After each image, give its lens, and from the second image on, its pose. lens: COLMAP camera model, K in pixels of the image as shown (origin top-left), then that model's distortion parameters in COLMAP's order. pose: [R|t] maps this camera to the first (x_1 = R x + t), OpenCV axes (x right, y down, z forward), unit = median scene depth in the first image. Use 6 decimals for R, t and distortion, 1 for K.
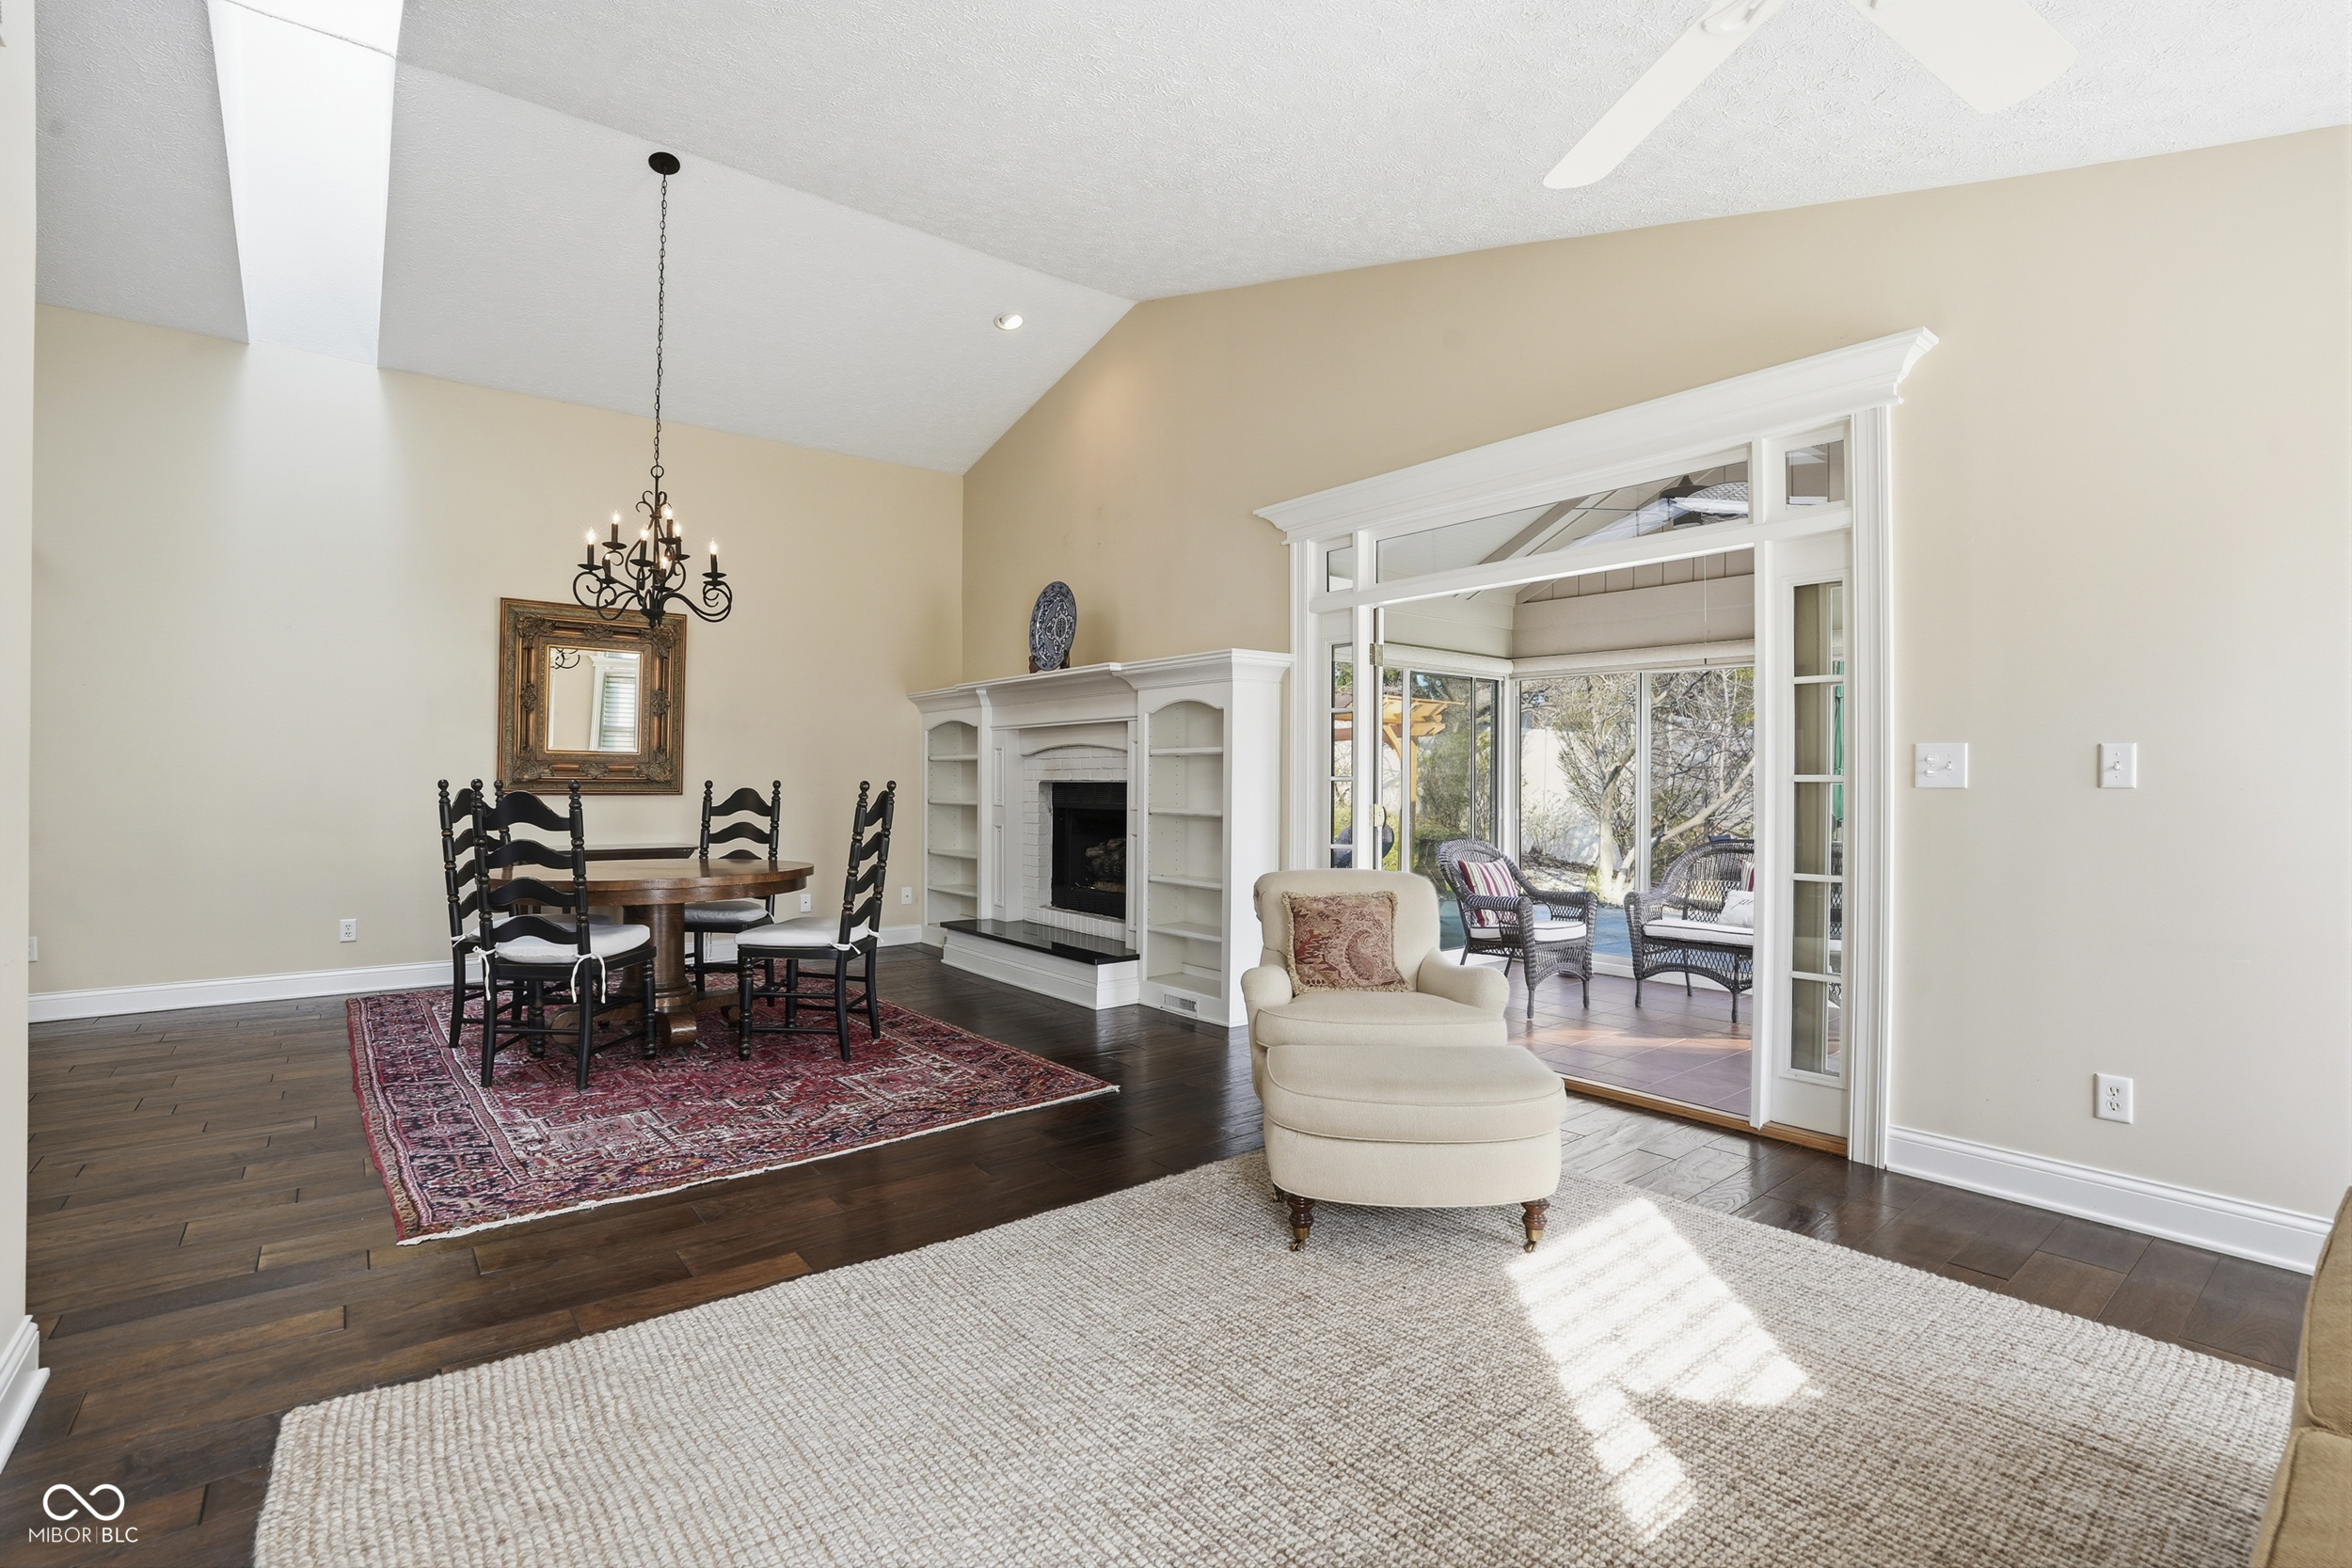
lens RADIAL K [[1083.9, 0, 1164.5], [0, 1083.9, 770.6], [0, 0, 1]] dist [-0.045138, 0.000319]
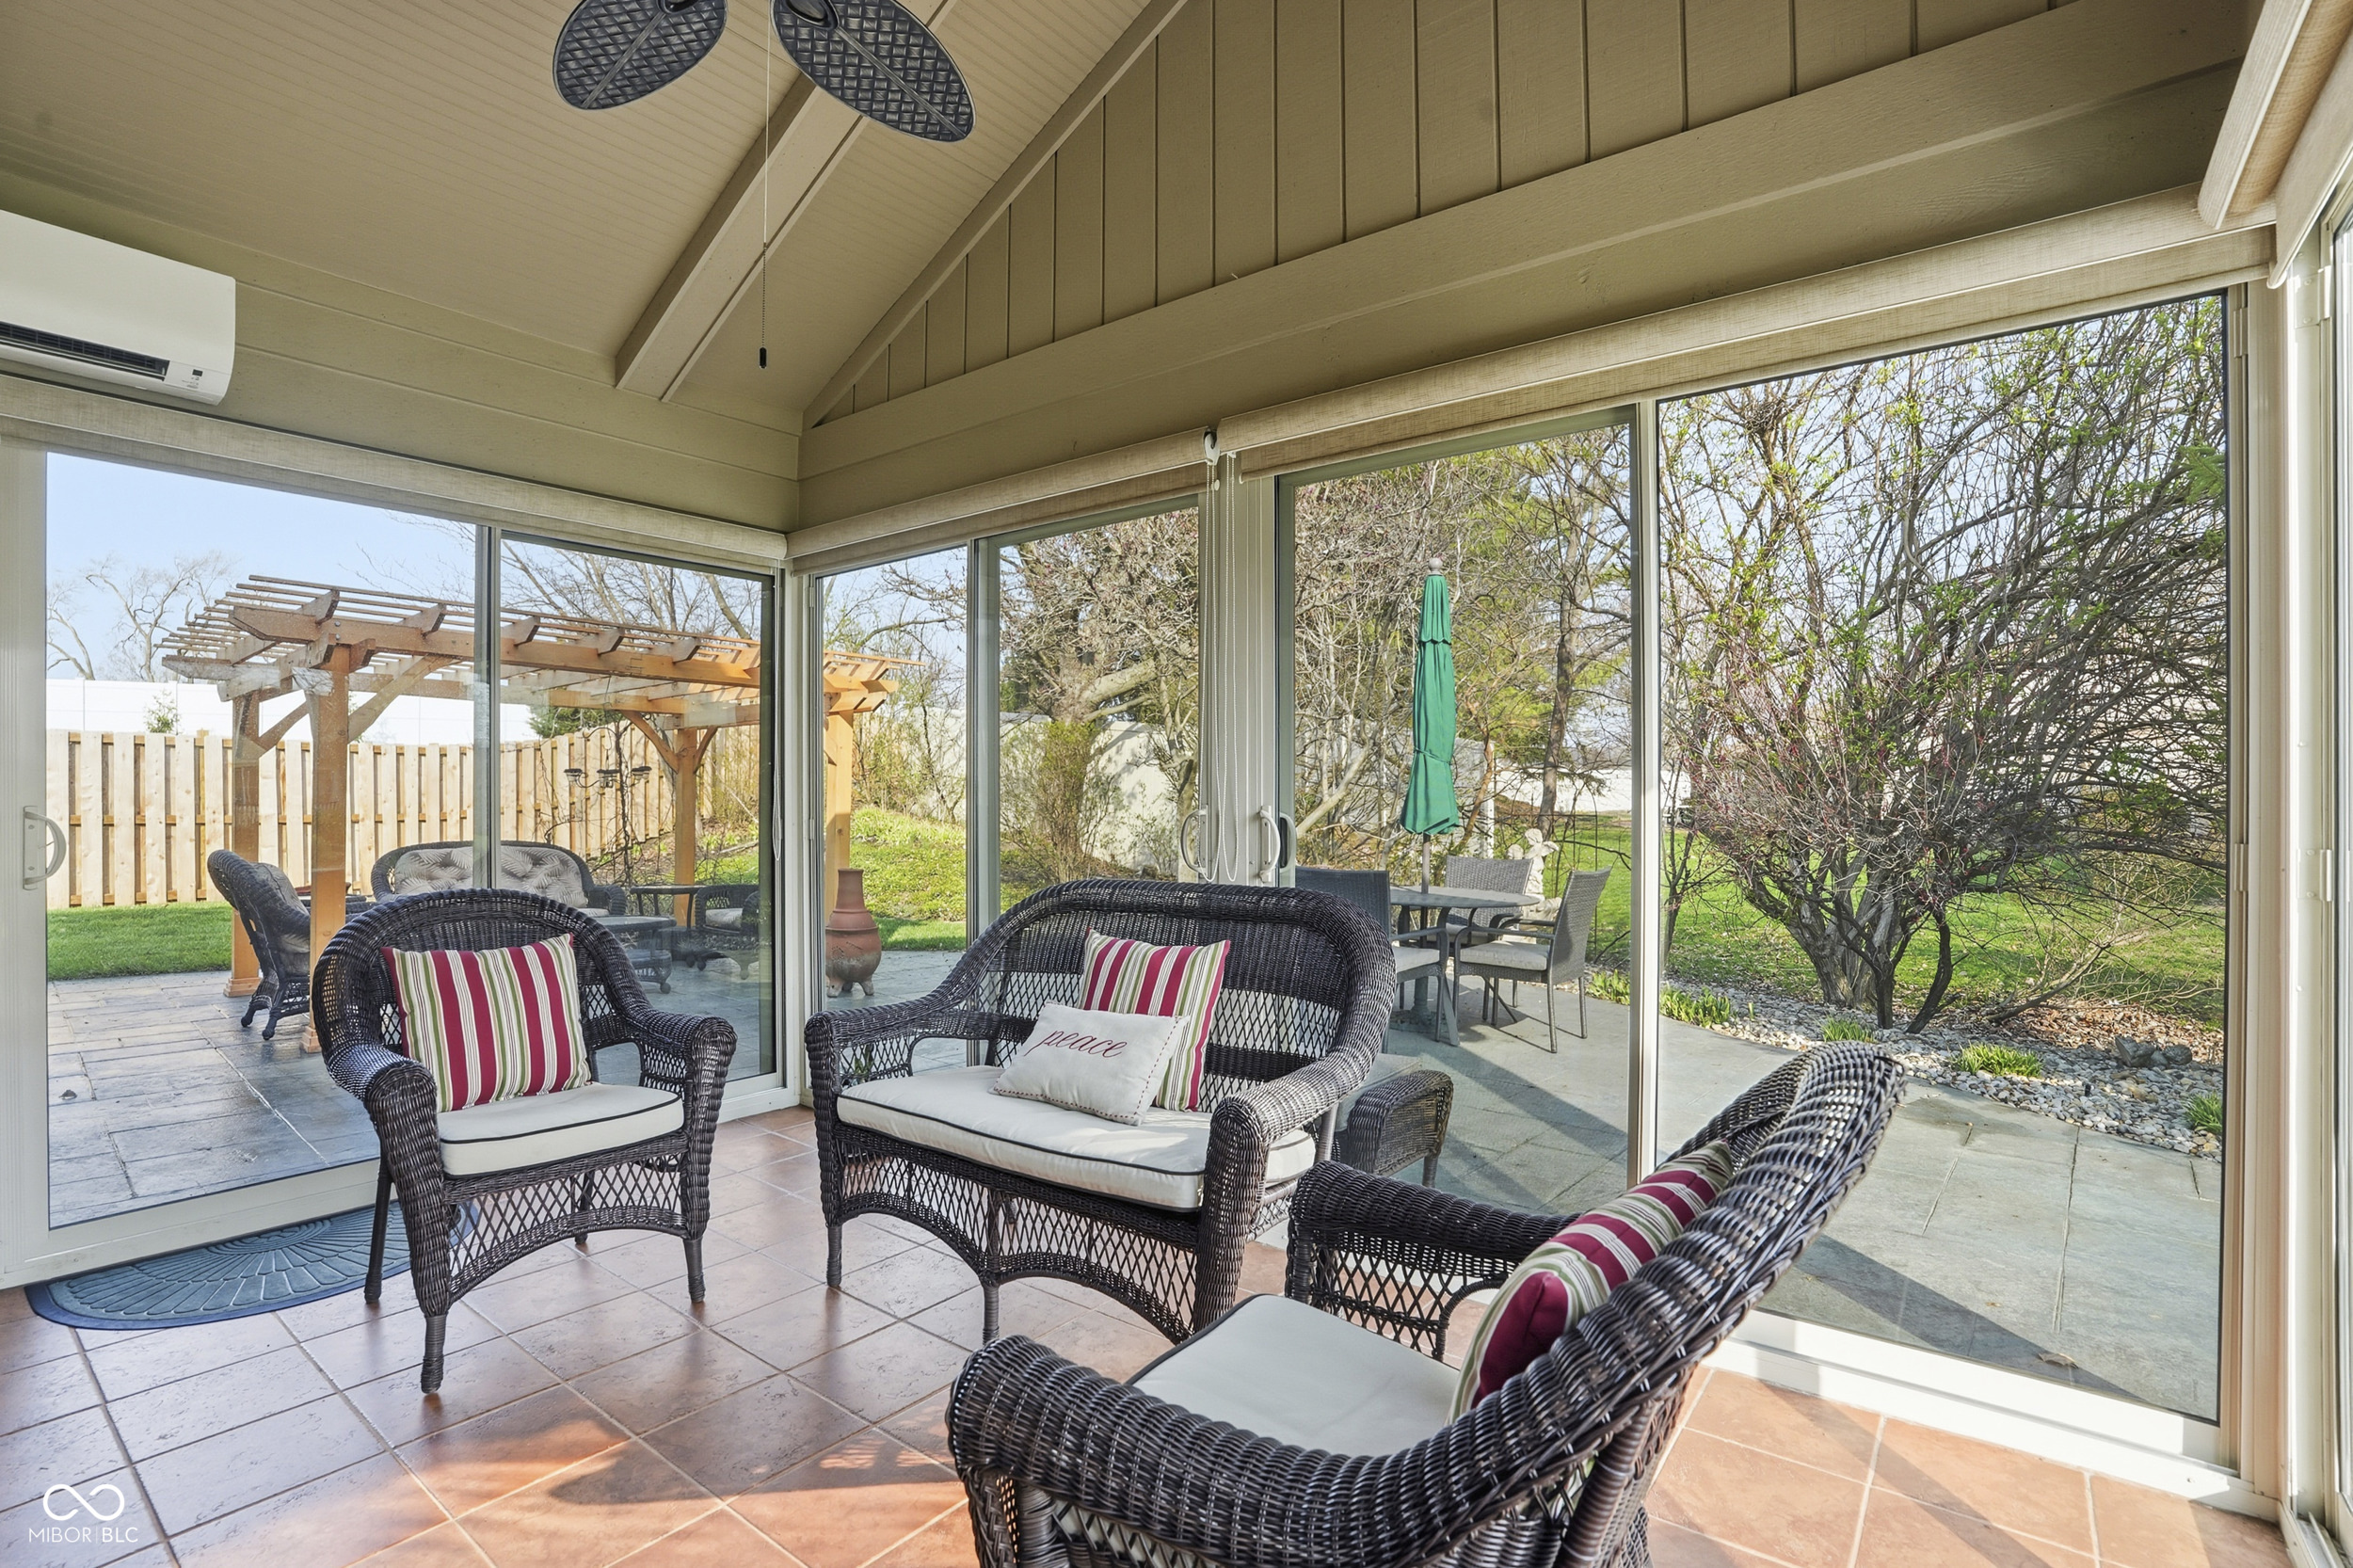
lens RADIAL K [[1097.2, 0, 1177.8], [0, 1097.2, 800.9], [0, 0, 1]] dist [-0.053473, 0.011436]
pose [[0.969439, -0.007109, 0.245228, 0.507771], [0.003997, 0.999905, 0.013183, 0.027296], [-0.245298, -0.011800, 0.969376, 0.605834]]
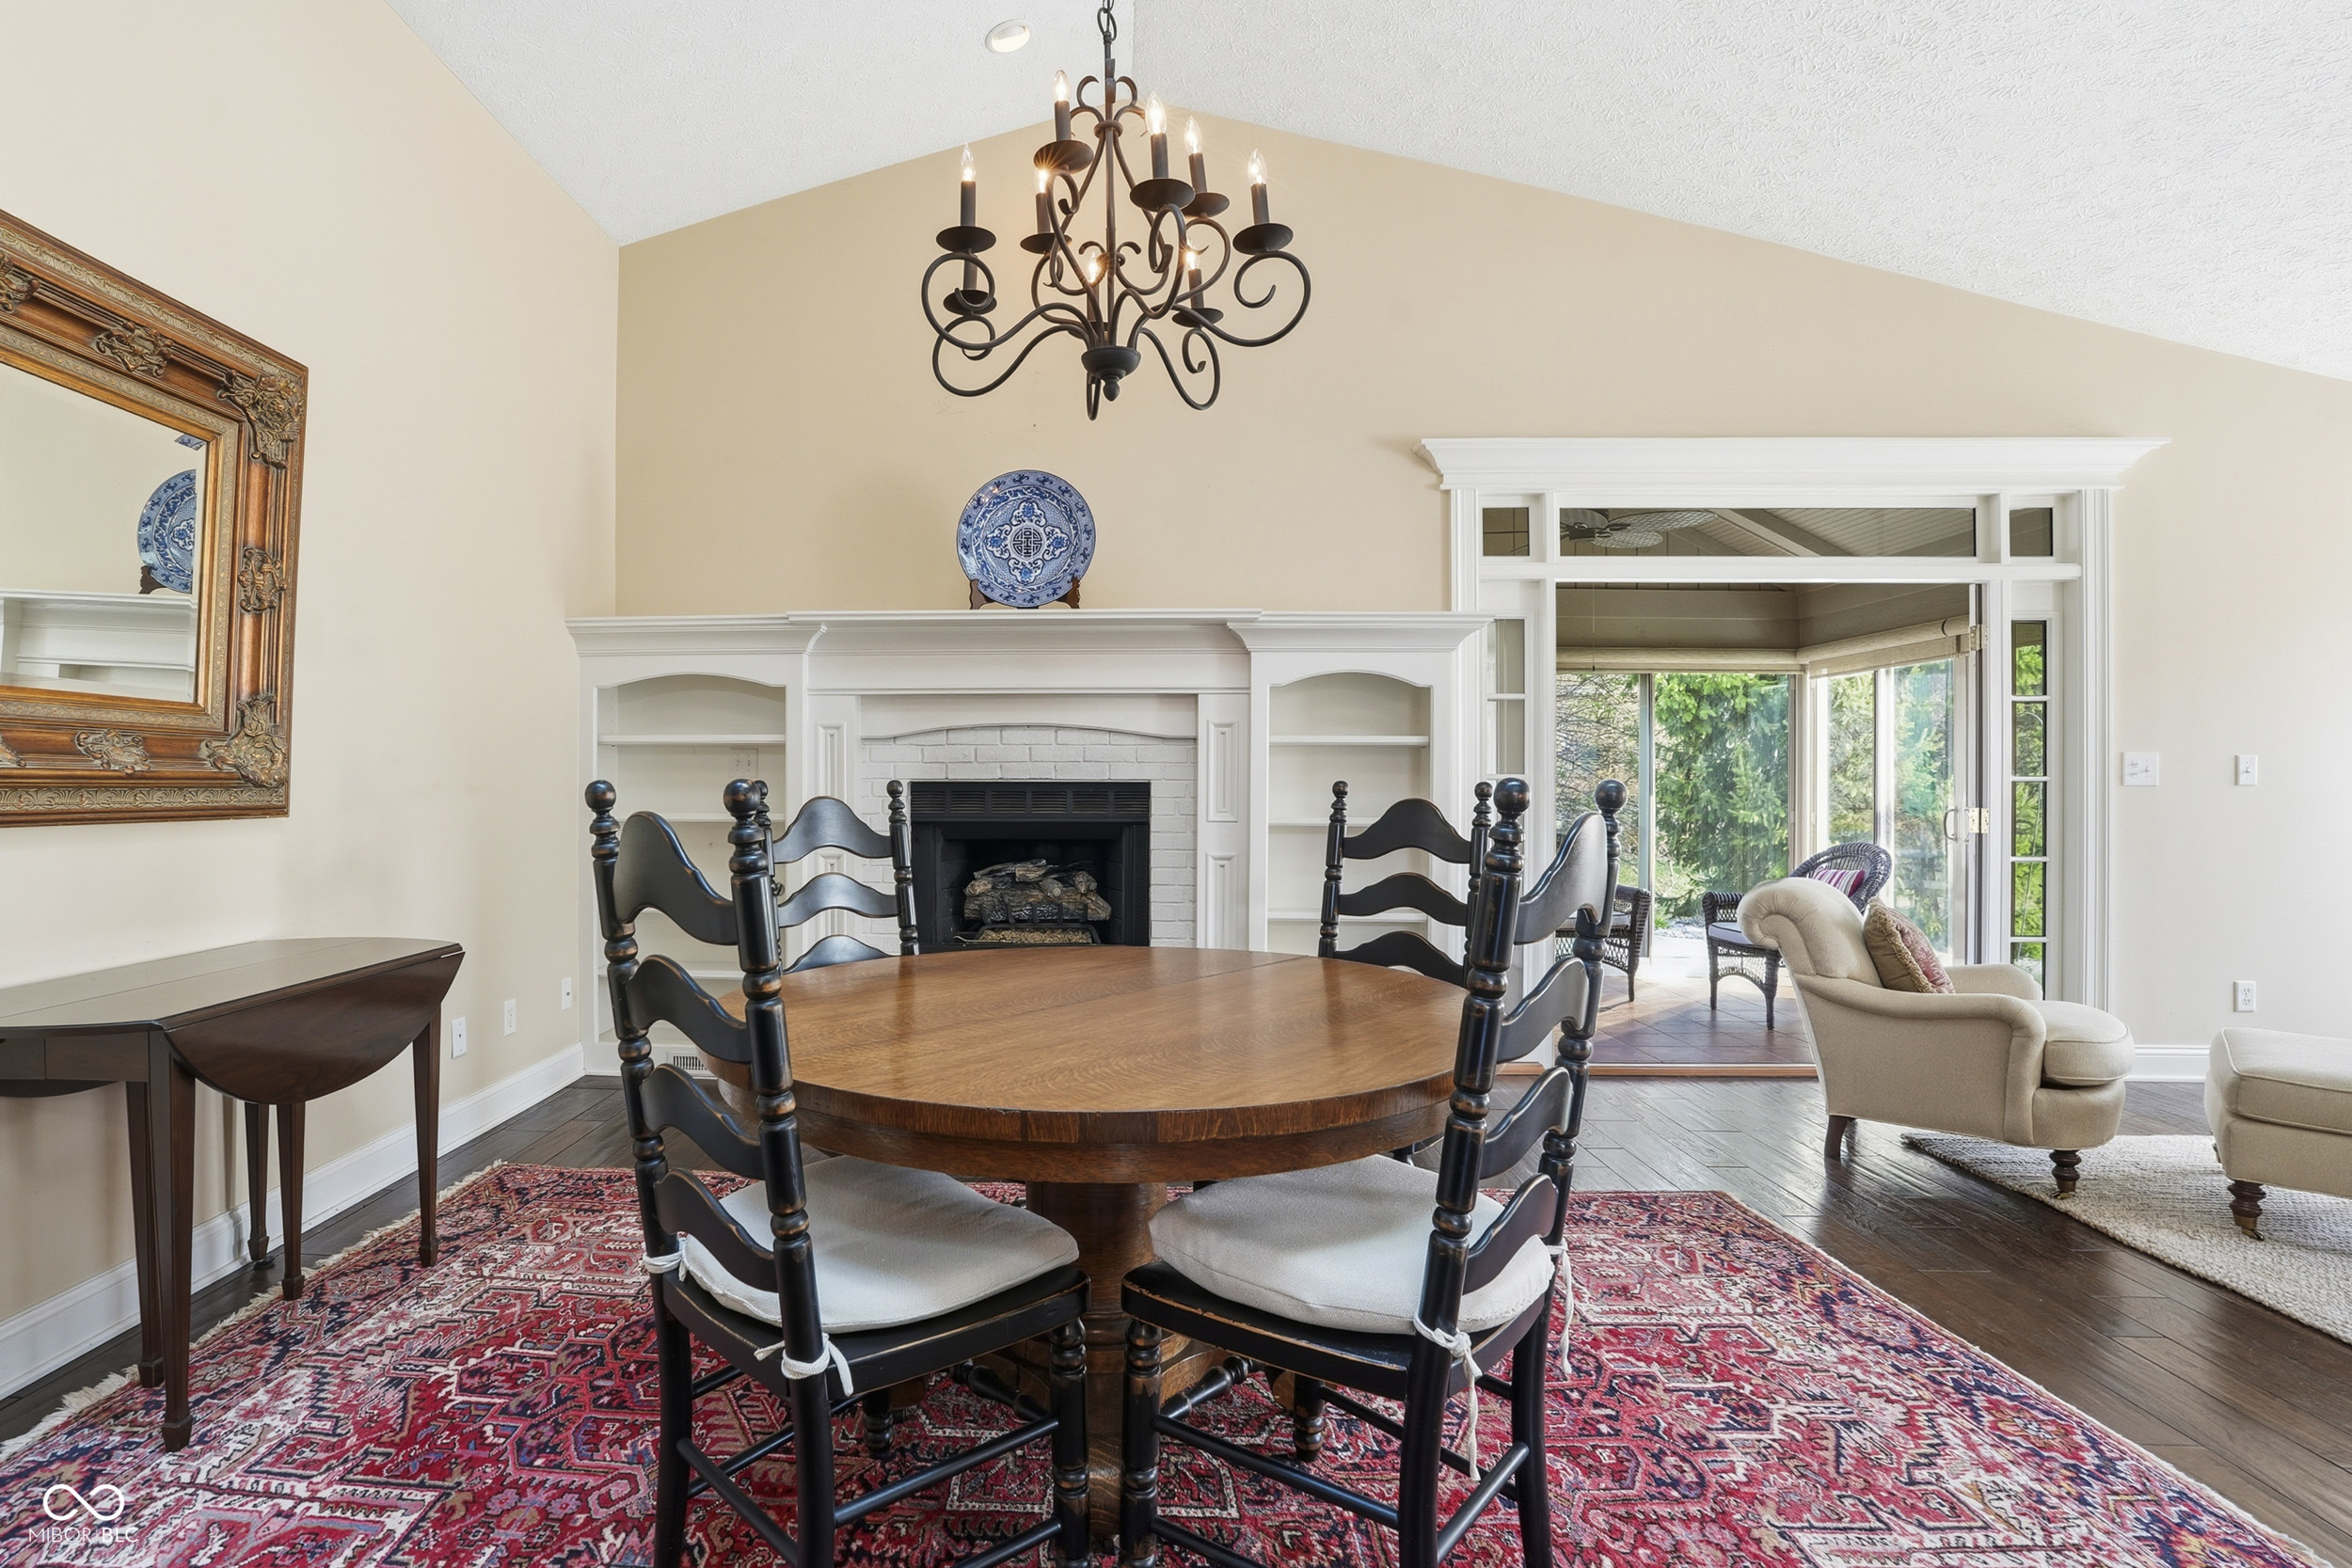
lens RADIAL K [[1139.4, 0, 1026.4], [0, 1139.4, 783.6], [0, 0, 1]] dist [-0.061874, 0.016380]
pose [[0.672746, -0.003202, 0.739867, -0.676285], [-0.006941, 0.999919, 0.010638, 0.004952], [-0.739841, -0.012292, 0.672669, 0.615098]]
